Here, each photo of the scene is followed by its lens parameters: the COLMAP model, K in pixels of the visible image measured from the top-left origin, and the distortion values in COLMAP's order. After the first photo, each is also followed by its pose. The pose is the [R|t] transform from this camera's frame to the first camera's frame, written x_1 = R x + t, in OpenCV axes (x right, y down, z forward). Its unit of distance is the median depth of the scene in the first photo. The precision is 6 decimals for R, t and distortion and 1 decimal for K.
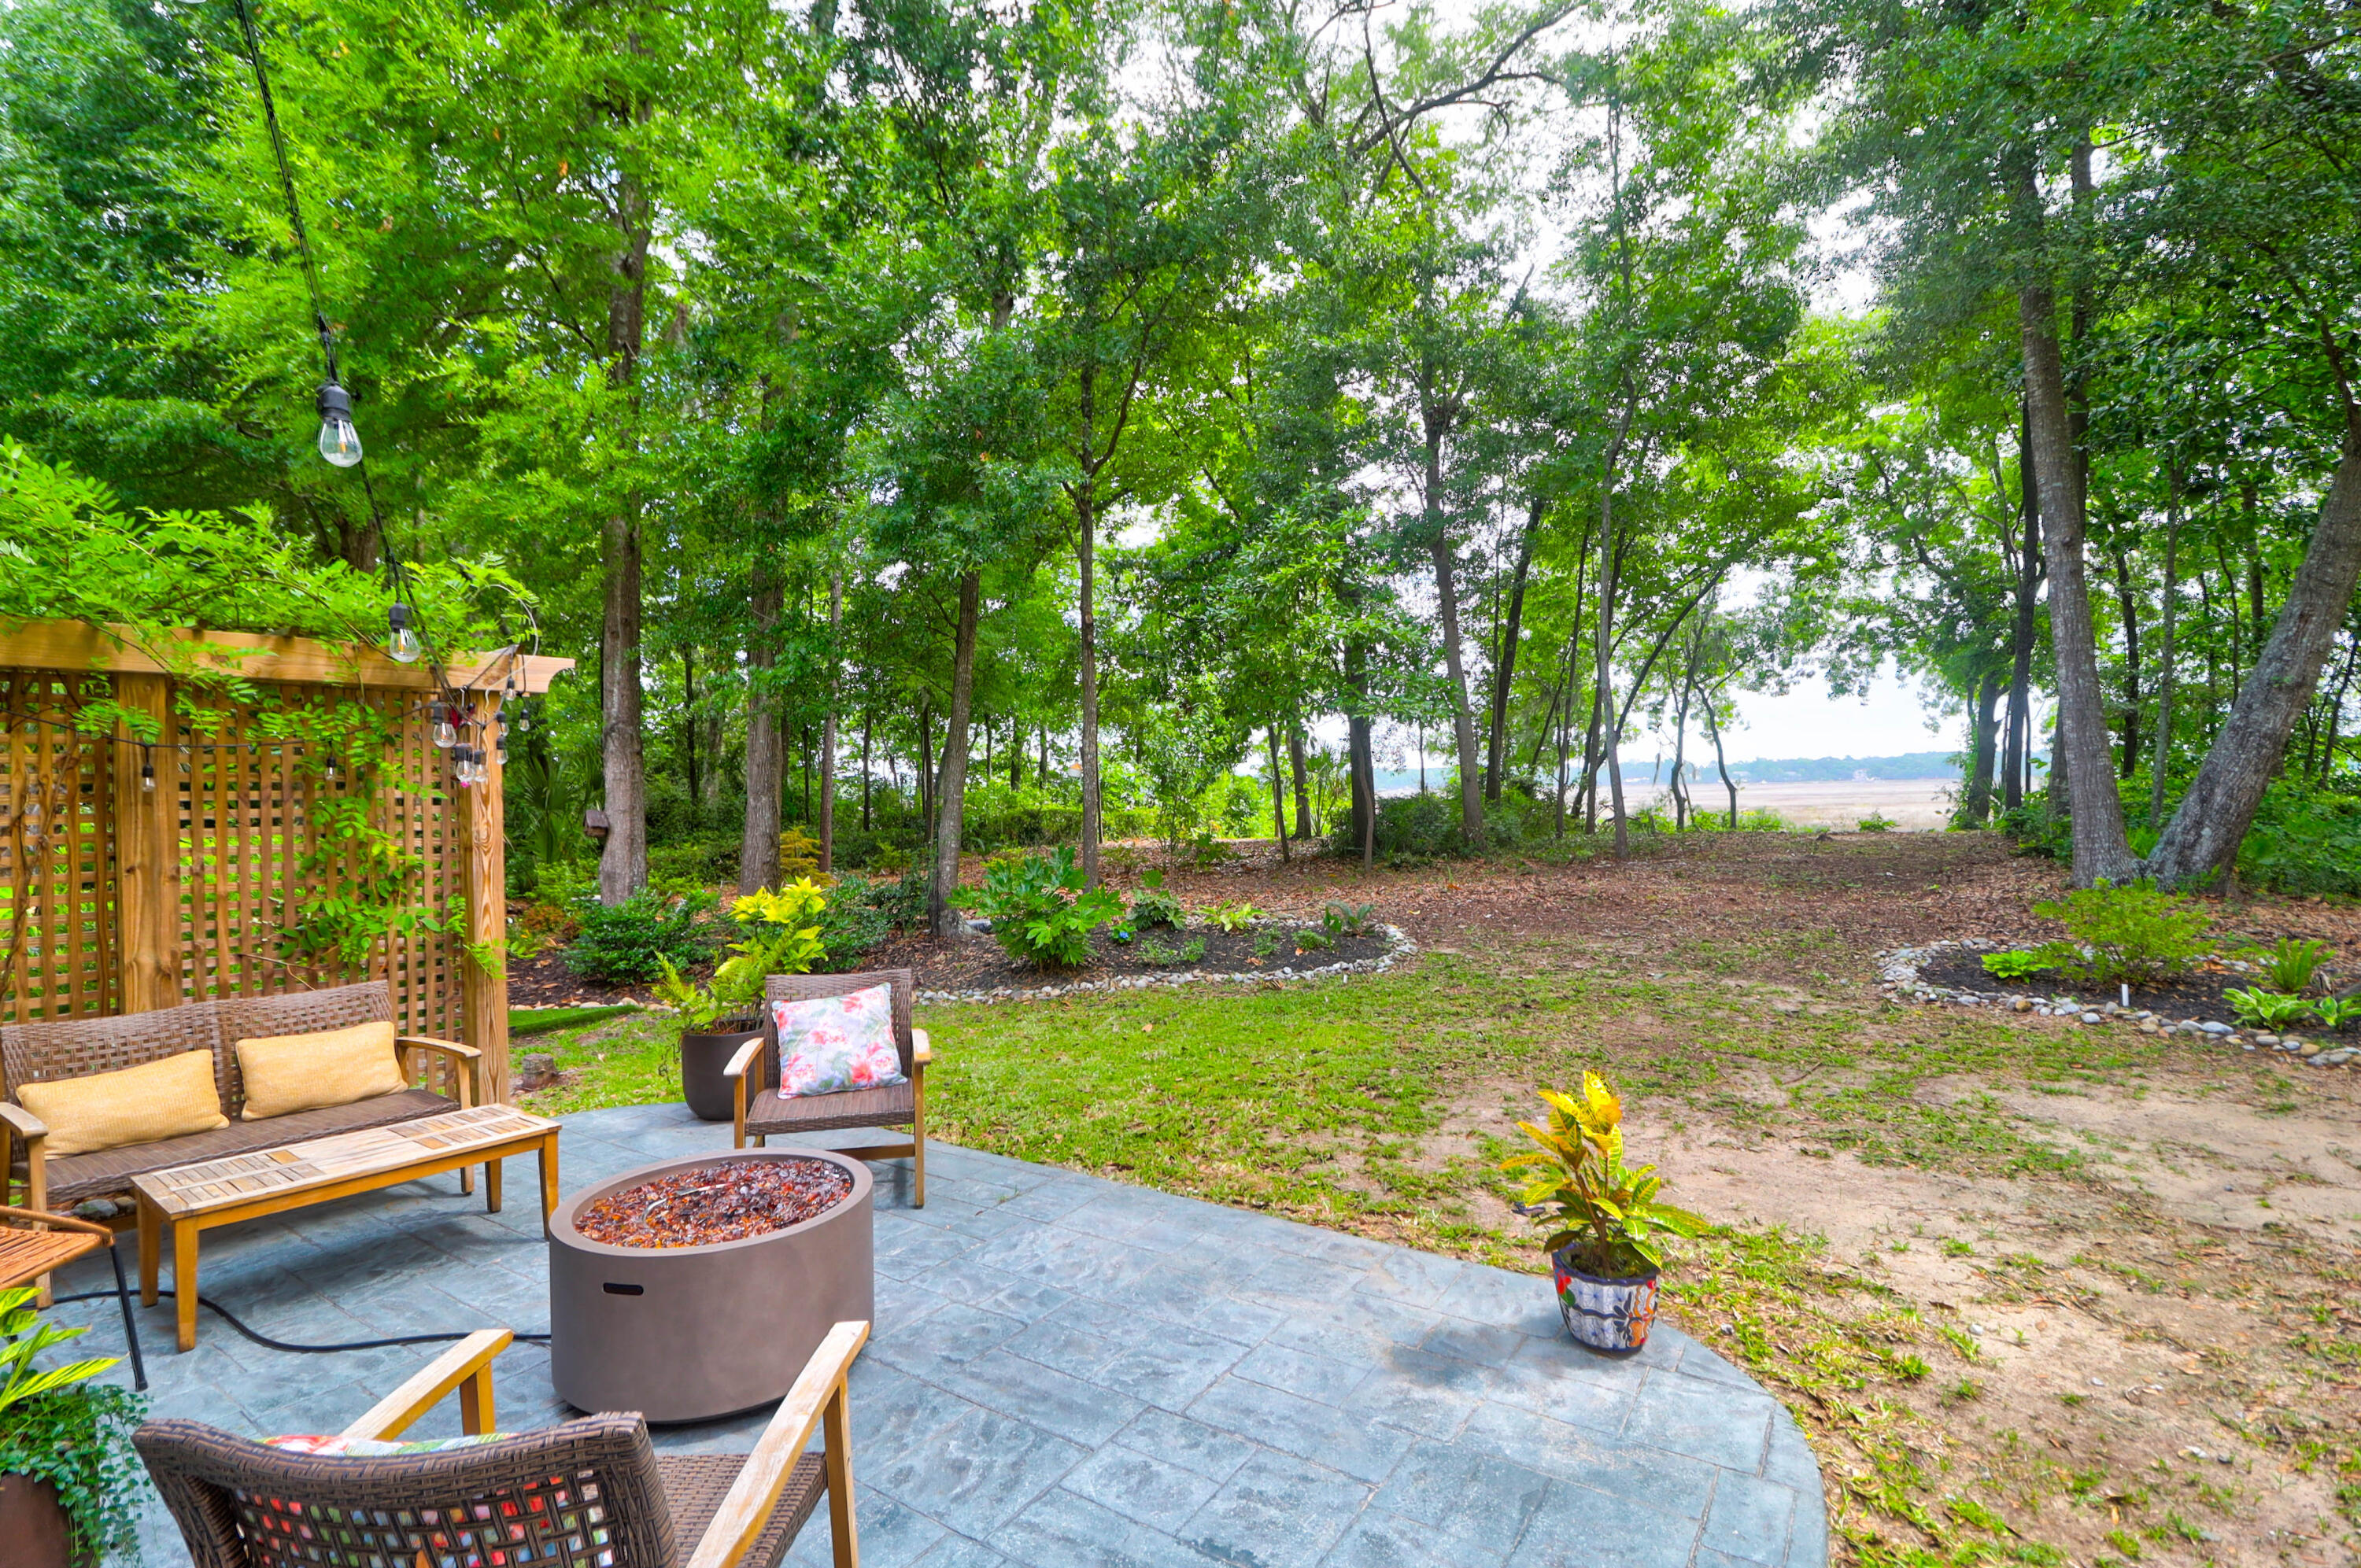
lens RADIAL K [[1081.0, 0, 1185.5], [0, 1081.0, 800.7], [0, 0, 1]] dist [-0.011383, -0.005094]
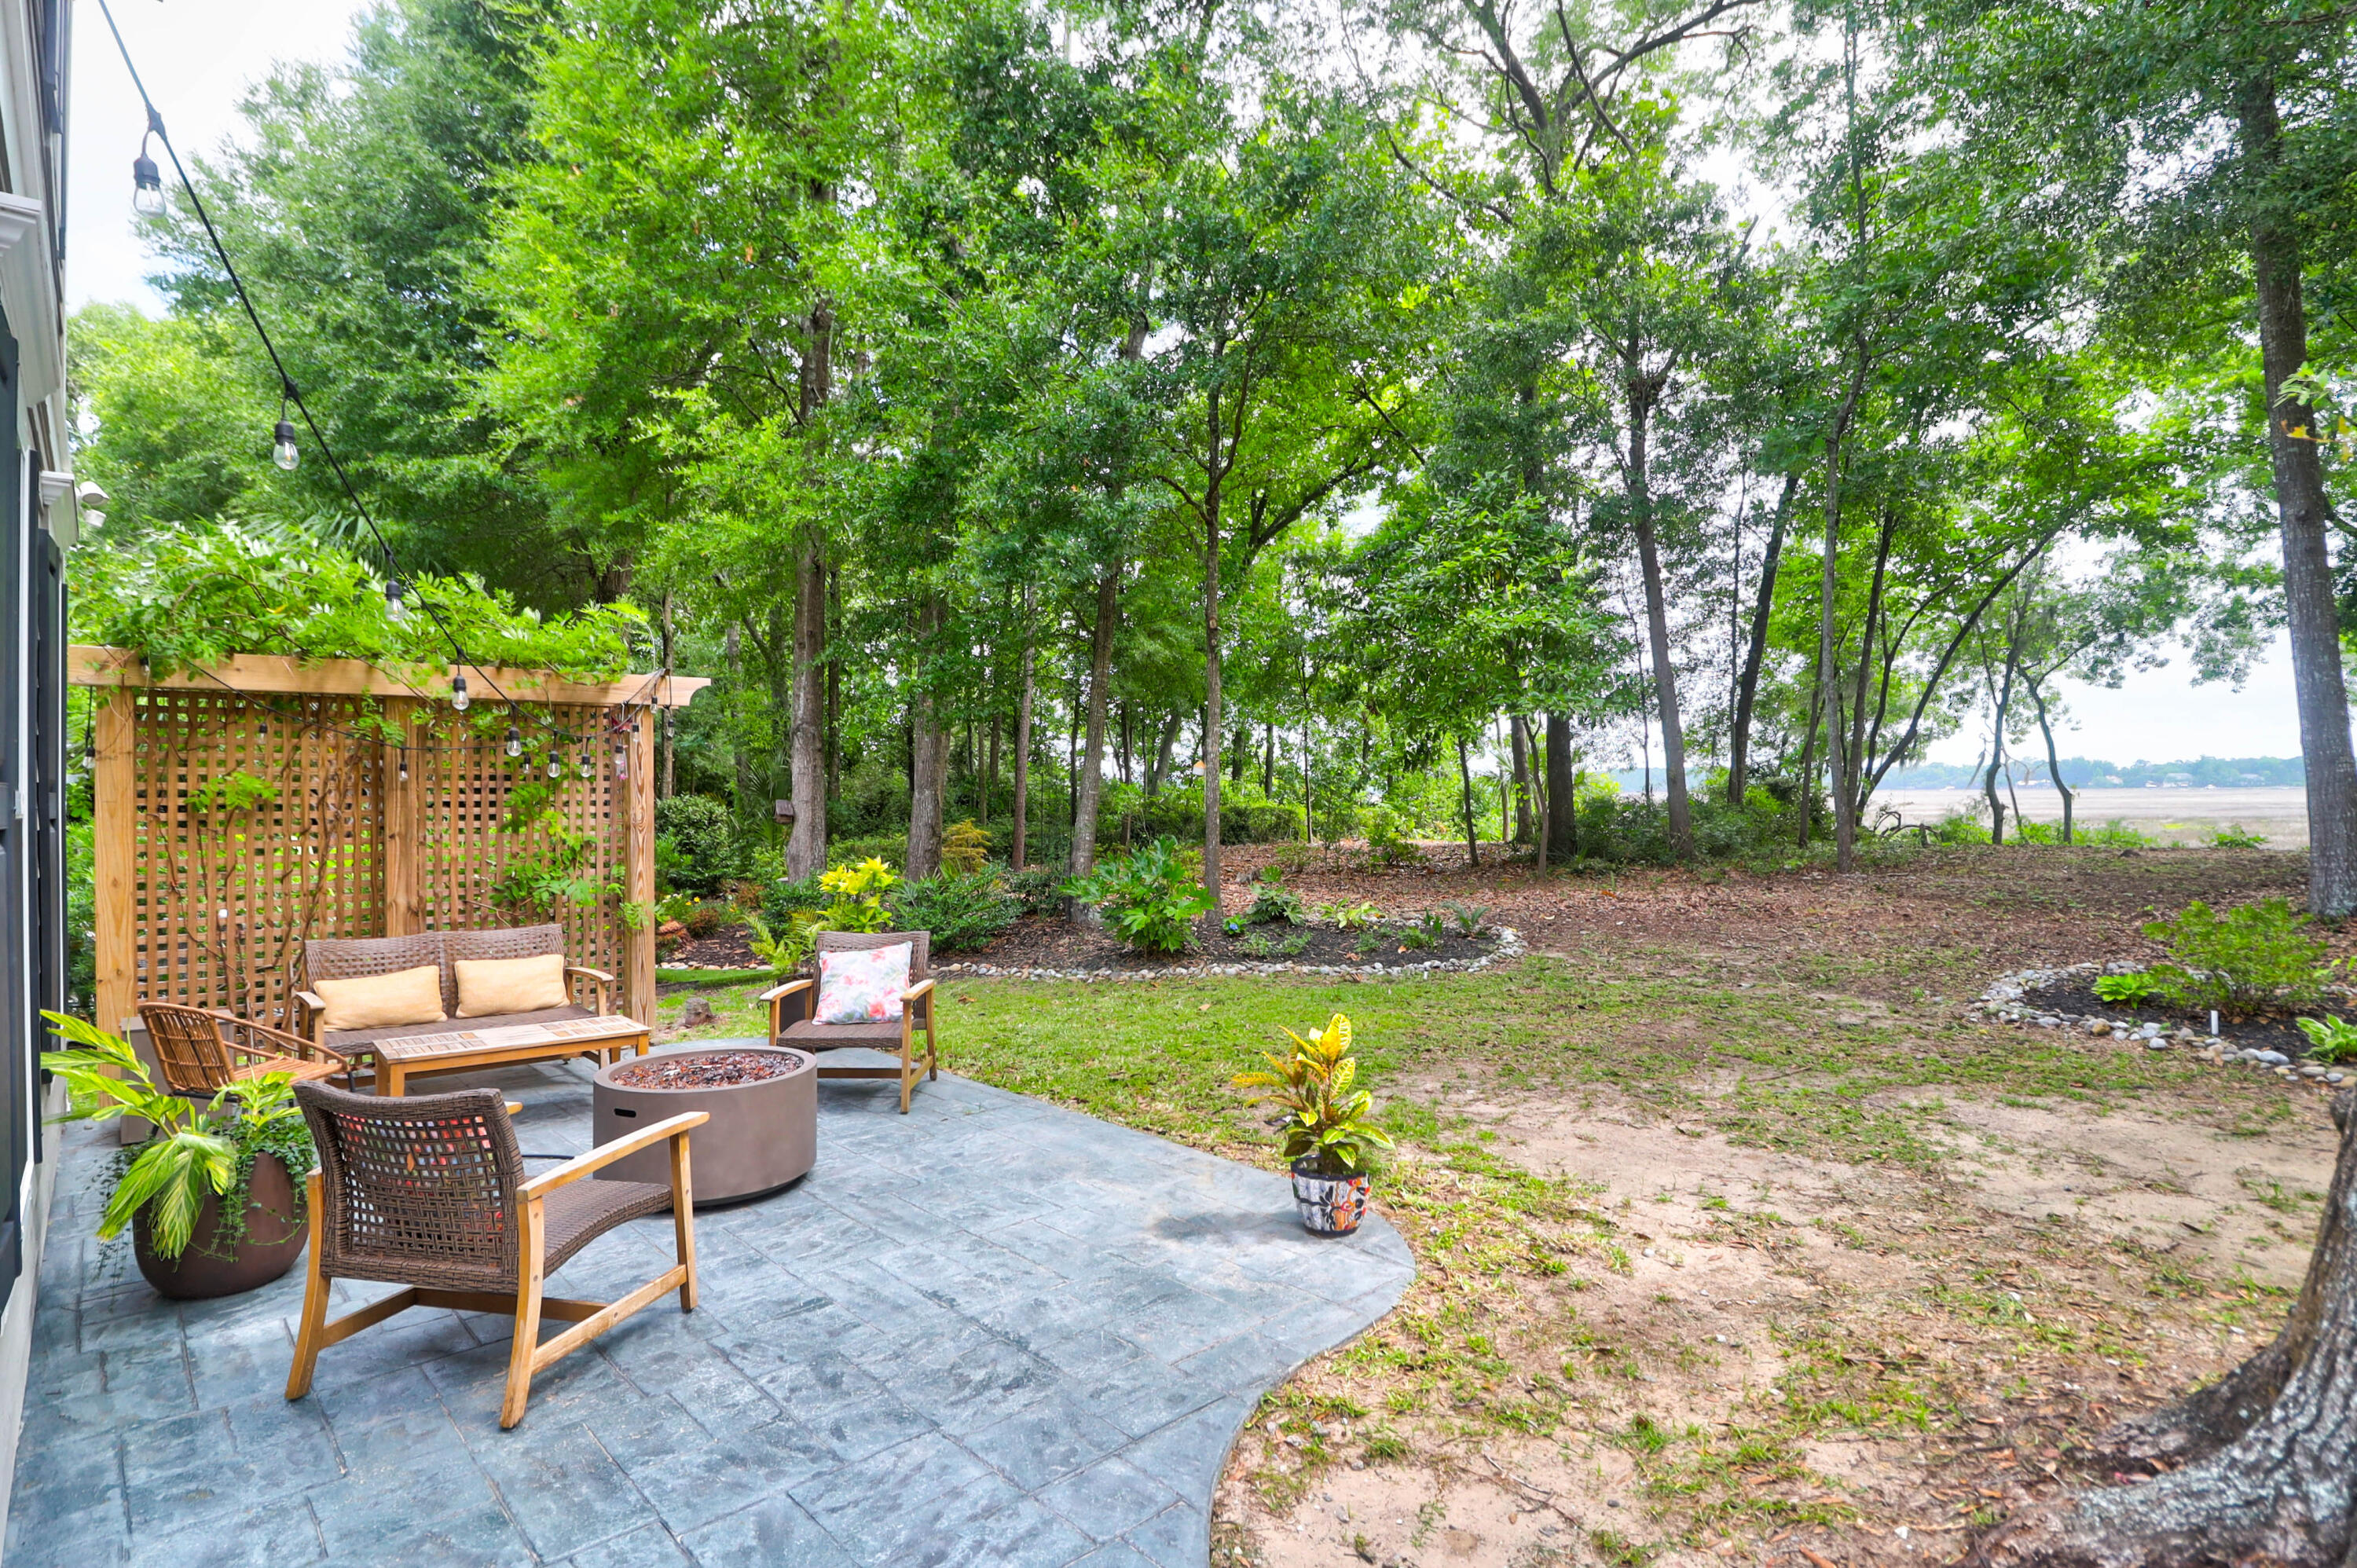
lens RADIAL K [[1143.0, 0, 1179.7], [0, 1143.0, 797.4], [0, 0, 1]] dist [-0.006342, 0.000280]
pose [[0.975443, 0.013026, -0.219864, 0.168981], [-0.013348, 0.999911, 0.000022, -0.000244], [0.219845, 0.002913, 0.975530, -0.115178]]
